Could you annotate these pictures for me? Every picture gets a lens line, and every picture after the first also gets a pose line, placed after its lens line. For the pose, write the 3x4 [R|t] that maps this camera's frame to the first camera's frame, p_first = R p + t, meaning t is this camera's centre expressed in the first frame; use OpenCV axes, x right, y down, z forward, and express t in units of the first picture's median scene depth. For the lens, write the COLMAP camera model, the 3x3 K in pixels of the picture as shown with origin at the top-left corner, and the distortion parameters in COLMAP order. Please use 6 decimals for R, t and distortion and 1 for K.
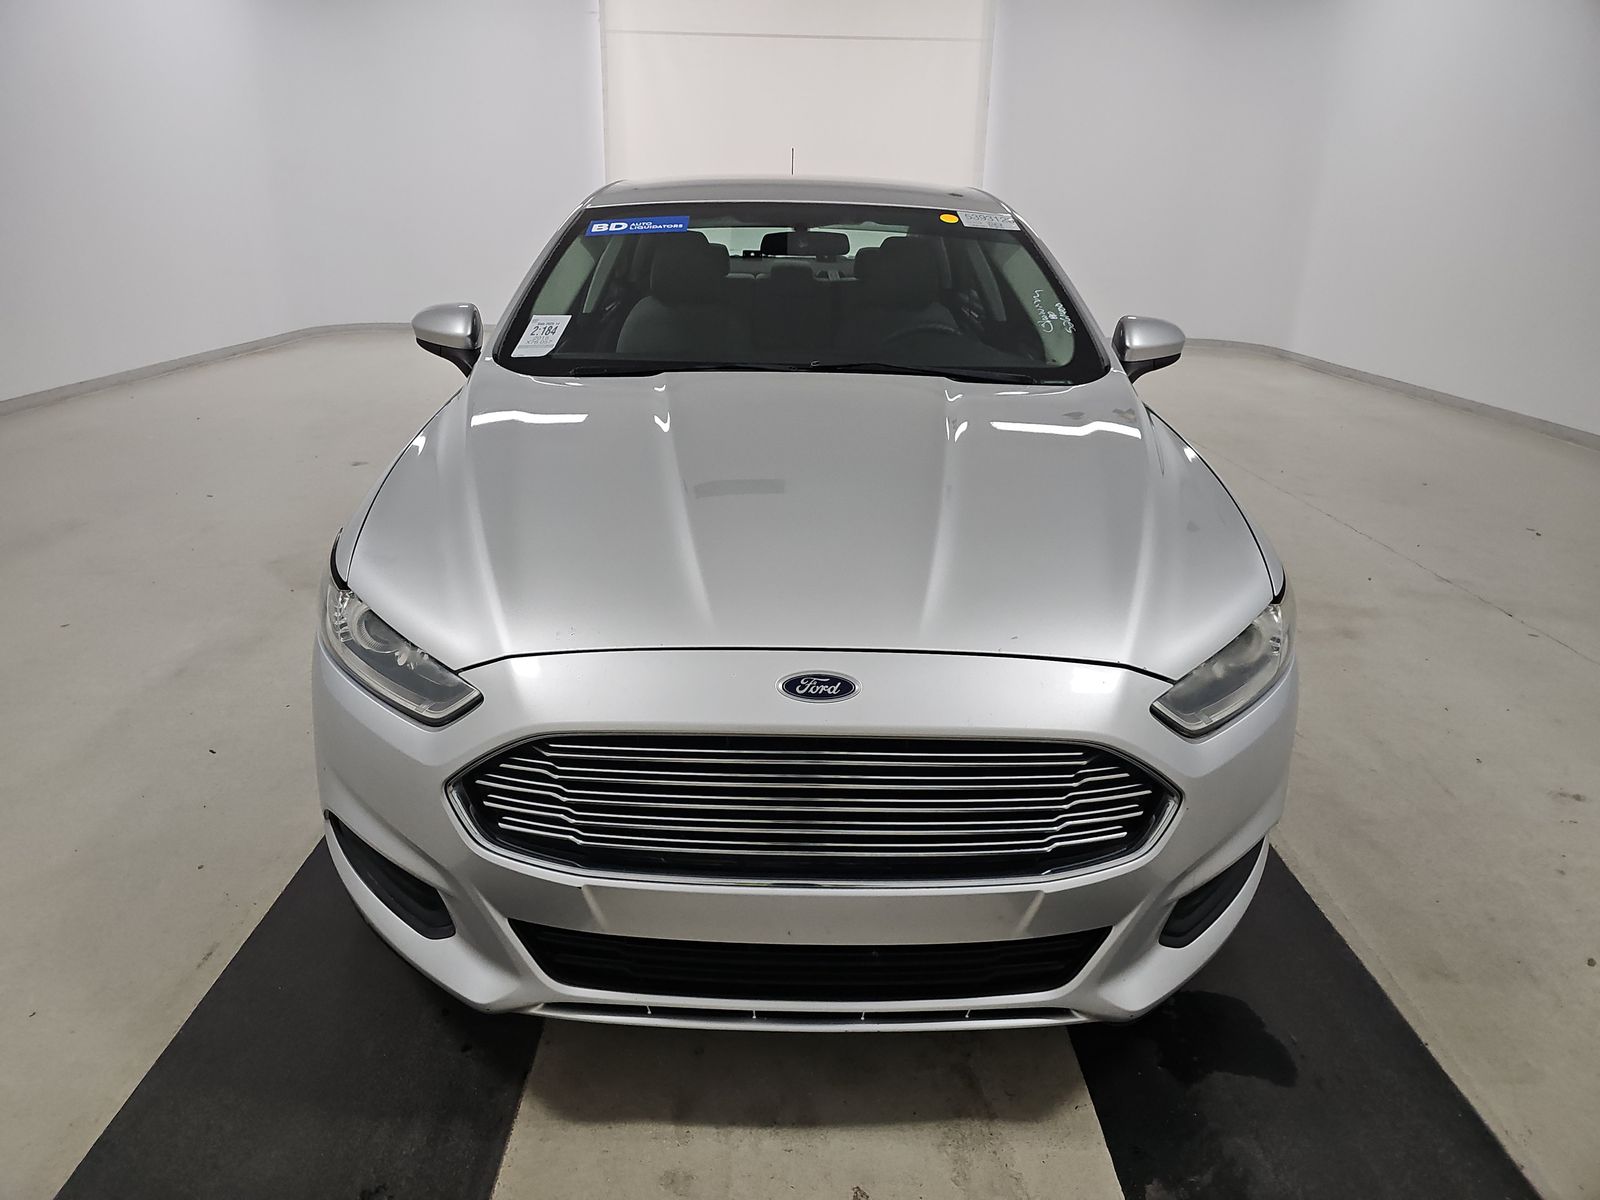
lens RADIAL K [[1053.7, 0, 800.0], [0, 1053.7, 600.0], [0, 0, 1]] dist [-0.001617, -0.001394]
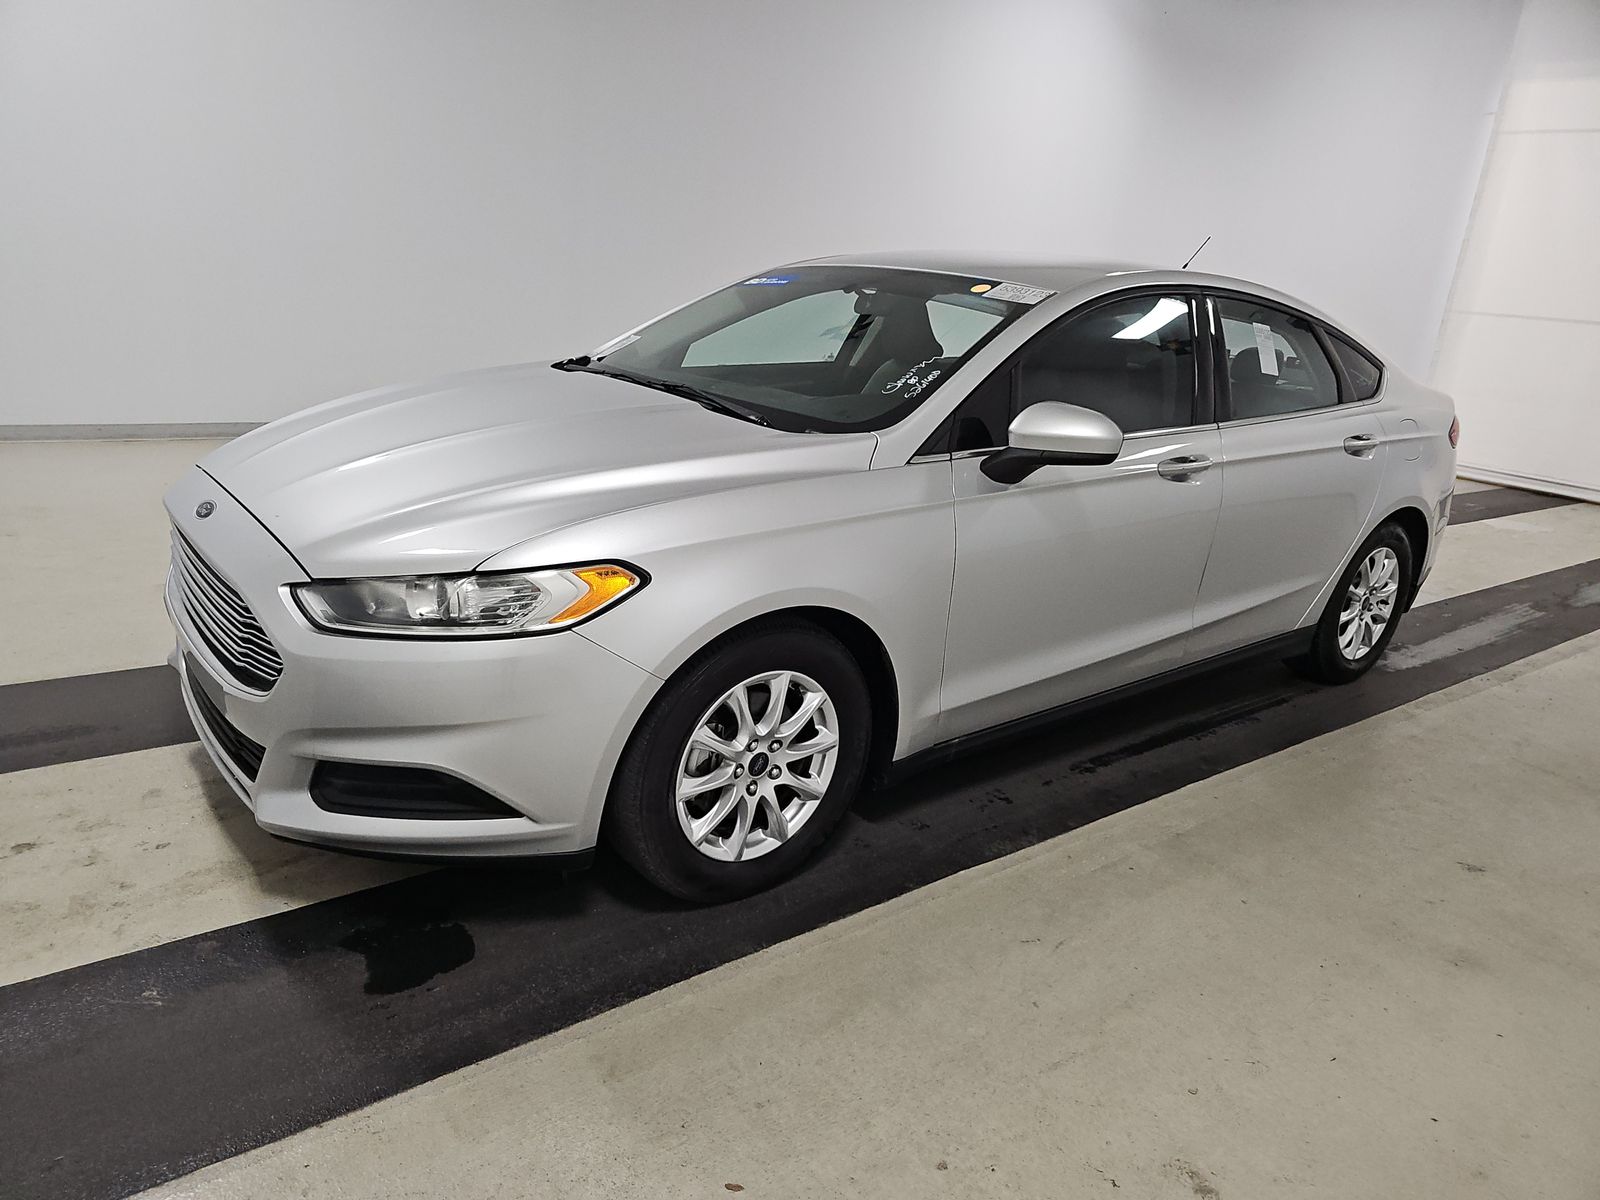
lens RADIAL K [[1053.7, 0, 800.0], [0, 1053.7, 600.0], [0, 0, 1]] dist [-0.001617, -0.001394]
pose [[0.610038, 0.255727, -0.749972, 1.517728], [-0.329580, 0.942620, 0.053331, -0.150683], [0.720577, 0.214642, 0.659316, 0.512498]]
